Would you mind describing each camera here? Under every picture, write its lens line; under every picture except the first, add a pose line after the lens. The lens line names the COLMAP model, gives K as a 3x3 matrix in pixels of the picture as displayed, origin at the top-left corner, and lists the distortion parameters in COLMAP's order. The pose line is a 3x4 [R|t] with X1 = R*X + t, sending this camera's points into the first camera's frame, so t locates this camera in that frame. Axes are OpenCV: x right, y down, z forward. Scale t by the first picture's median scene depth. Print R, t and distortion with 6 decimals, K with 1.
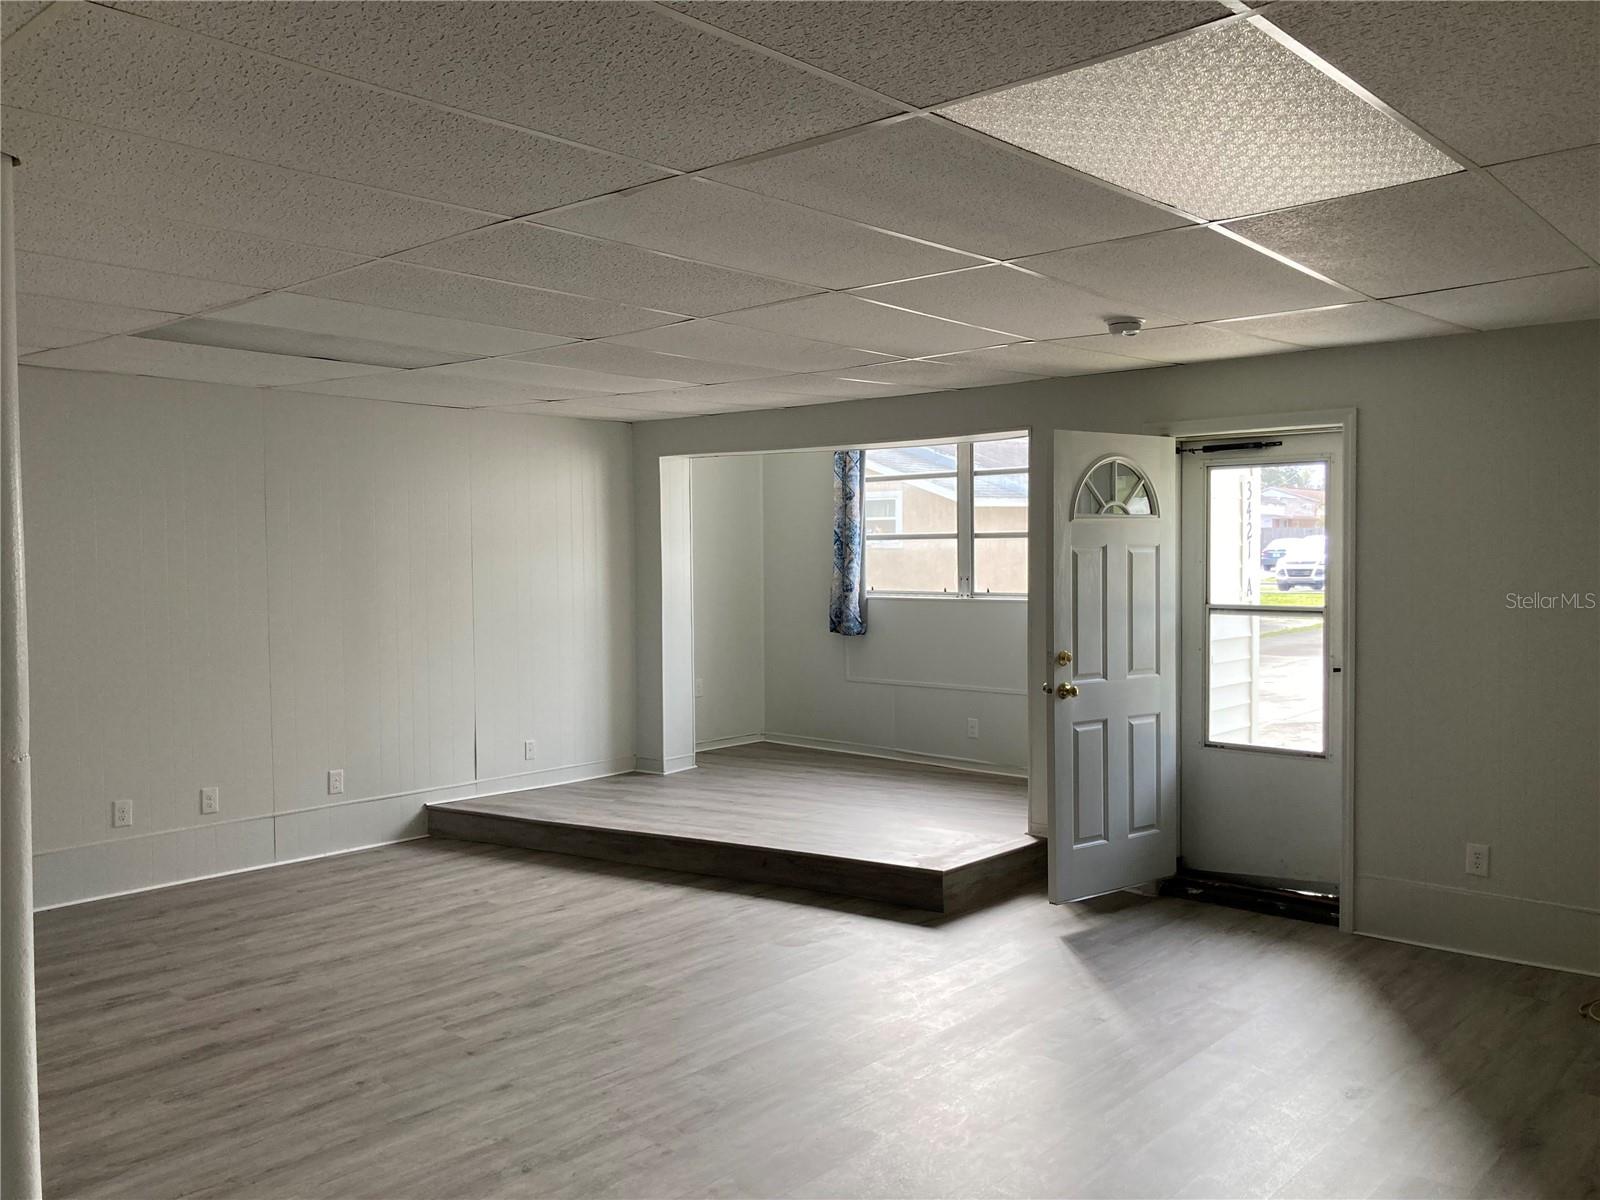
lens RADIAL K [[1325.1, 0, 792.3], [0, 1325.1, 605.9], [0, 0, 1]] dist [0.073317, -0.088872]
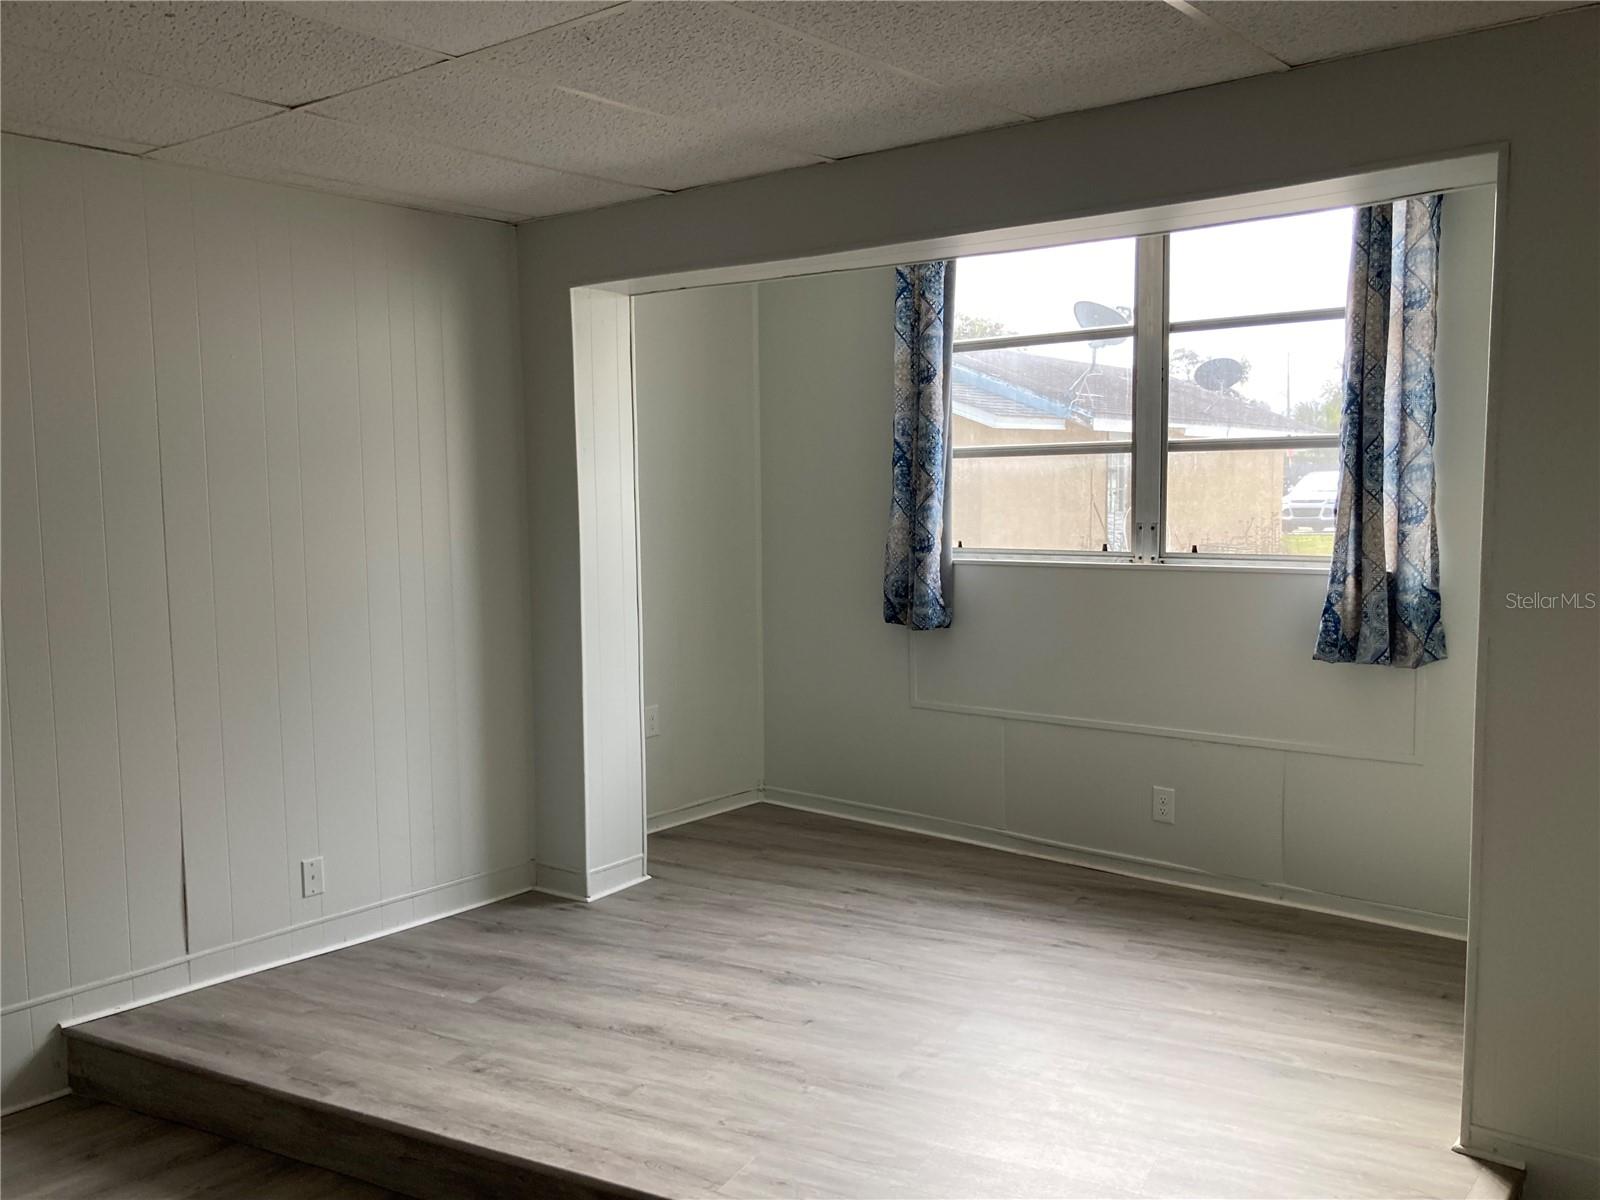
lens RADIAL K [[1303.9, 0, 806.4], [0, 1303.9, 624.4], [0, 0, 1]] dist [0.175858, -0.306347]
pose [[0.998253, -0.006846, 0.058692, -0.038510], [0.003380, 0.998255, 0.058954, -0.012601], [-0.058993, -0.058652, 0.996534, 0.458284]]
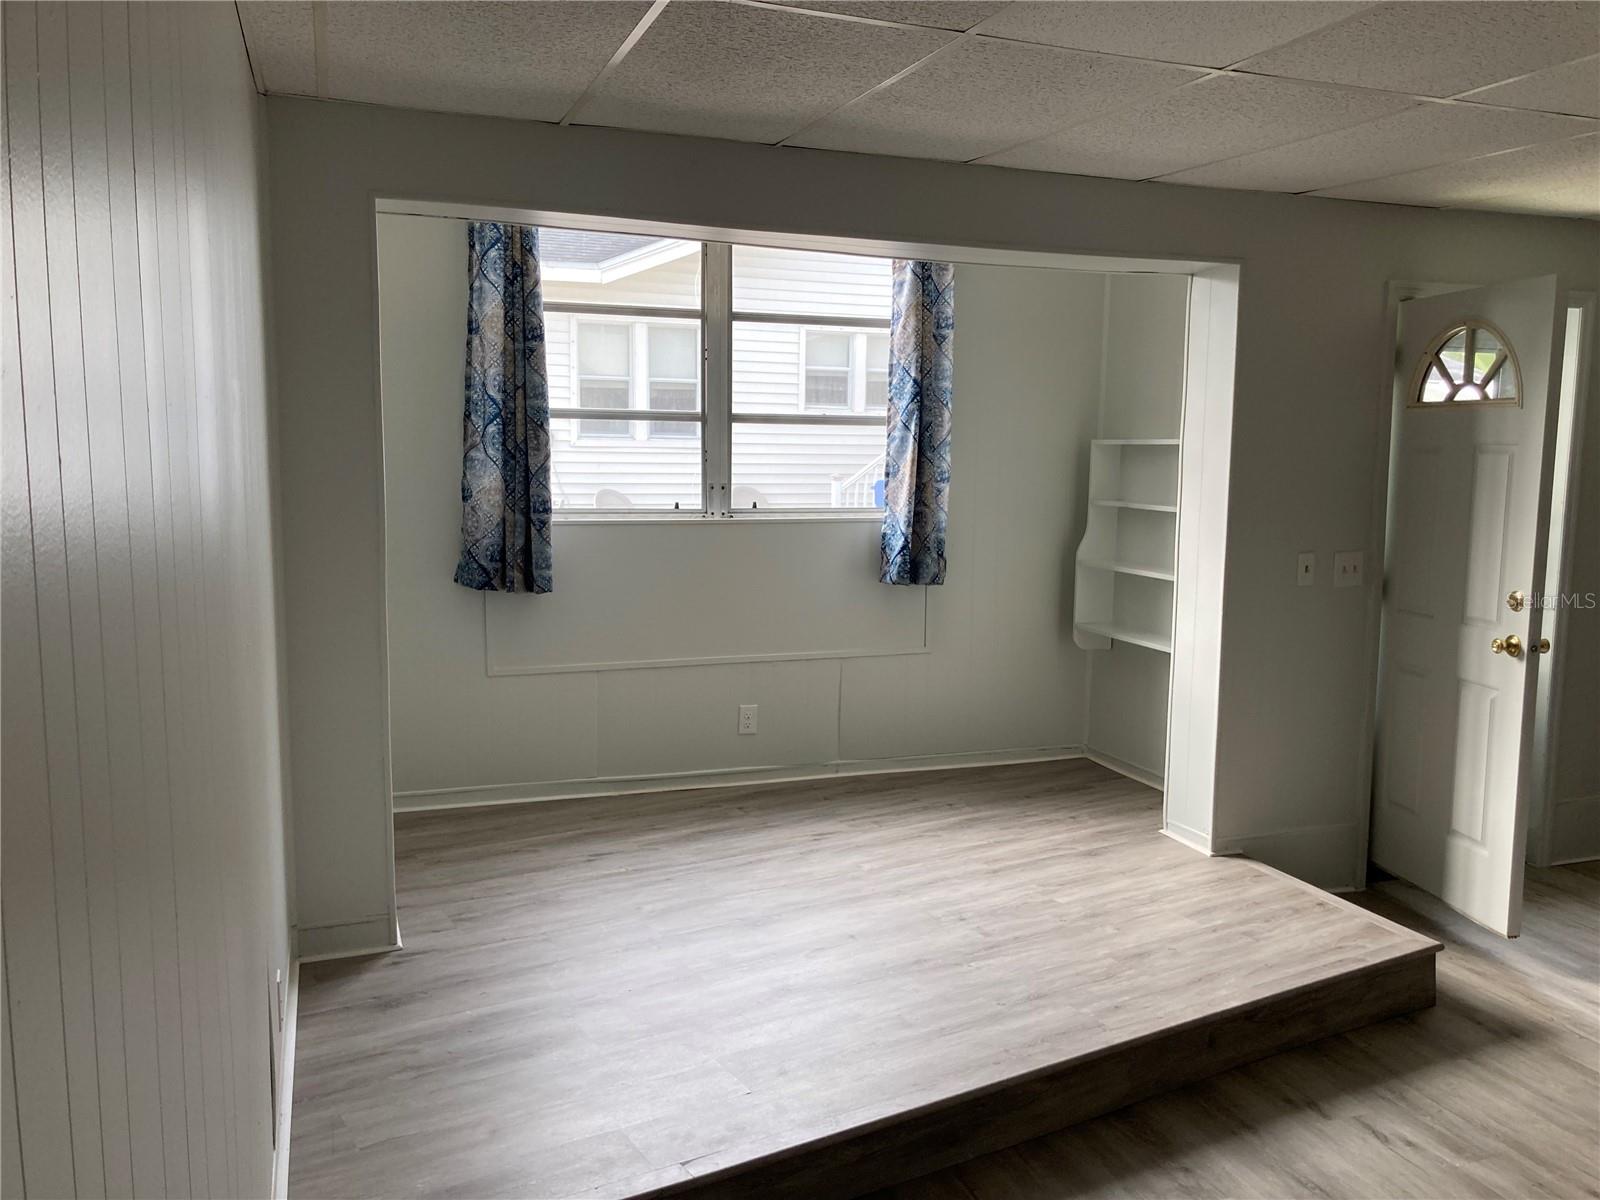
lens RADIAL K [[1303.9, 0, 806.4], [0, 1303.9, 624.4], [0, 0, 1]] dist [0.175858, -0.306347]
pose [[0.475769, -0.107711, 0.872950, -0.384098], [0.022428, 0.993636, 0.110379, -0.022417], [-0.879284, -0.032936, 0.475158, 0.648495]]
